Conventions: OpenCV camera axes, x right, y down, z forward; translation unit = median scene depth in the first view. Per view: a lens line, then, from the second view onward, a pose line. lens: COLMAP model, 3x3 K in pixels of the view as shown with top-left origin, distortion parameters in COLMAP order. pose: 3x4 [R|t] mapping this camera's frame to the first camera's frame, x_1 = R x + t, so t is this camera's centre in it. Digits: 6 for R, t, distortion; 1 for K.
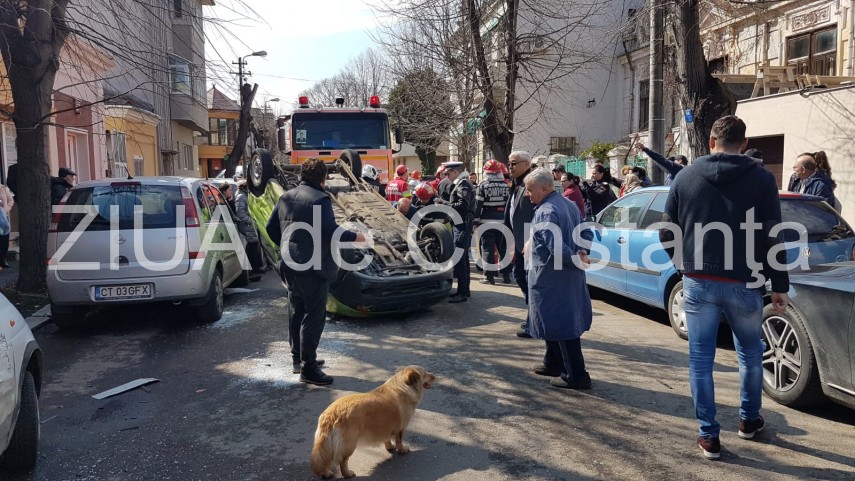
lens RADIAL K [[689.7, 0, 450.2], [0, 689.7, 274.0], [0, 0, 1]] dist [0.042853, -0.065255]
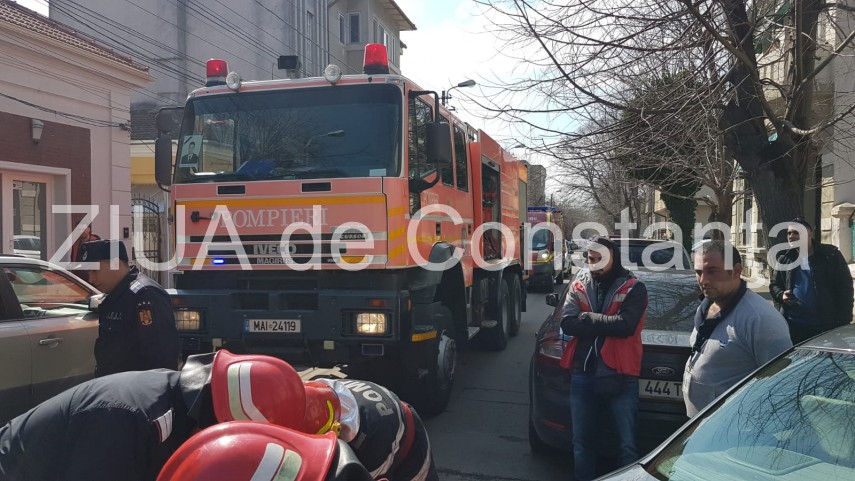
lens RADIAL K [[717.4, 0, 408.8], [0, 717.4, 243.2], [0, 0, 1]] dist [-0.024128, 0.024250]
pose [[0.894136, 0.017552, -0.447452, 0.111209], [-0.074654, 0.991090, -0.110303, -0.129664], [0.441529, 0.132030, 0.887479, 0.830009]]
